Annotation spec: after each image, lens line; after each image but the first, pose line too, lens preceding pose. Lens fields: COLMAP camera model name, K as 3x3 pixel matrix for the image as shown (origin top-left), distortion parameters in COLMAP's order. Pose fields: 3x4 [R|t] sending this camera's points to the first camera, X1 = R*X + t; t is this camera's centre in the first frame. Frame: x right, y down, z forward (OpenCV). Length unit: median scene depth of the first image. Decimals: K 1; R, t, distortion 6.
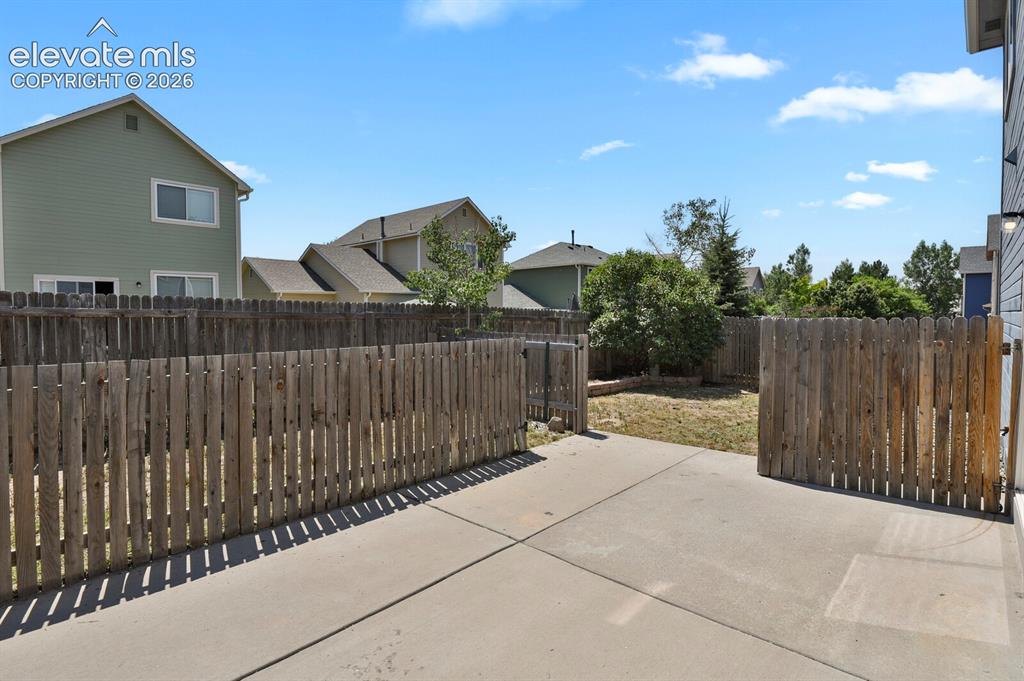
lens RADIAL K [[500.8, 0, 534.3], [0, 500.8, 332.1], [0, 0, 1]] dist [-0.023099, -0.003003]
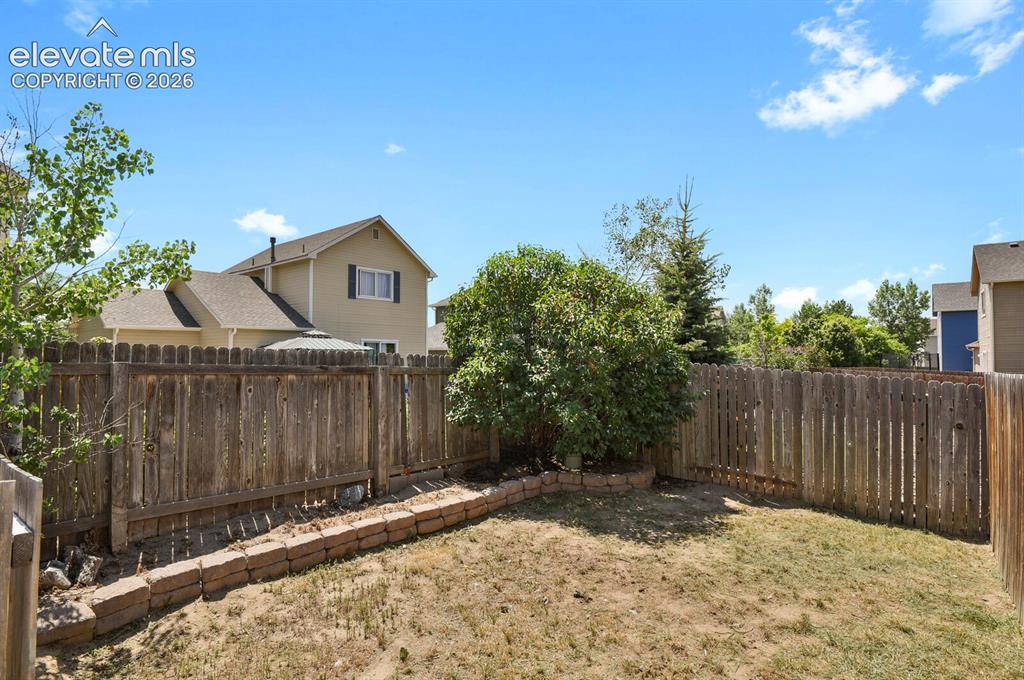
lens RADIAL K [[500.8, 0, 516.3], [0, 500.8, 337.3], [0, 0, 1]] dist [-0.023099, -0.003003]
pose [[0.999397, 0.001090, 0.034705, 0.131198], [0.001384, 0.997462, -0.071184, -0.016892], [-0.034695, 0.071189, 0.996859, 0.354461]]
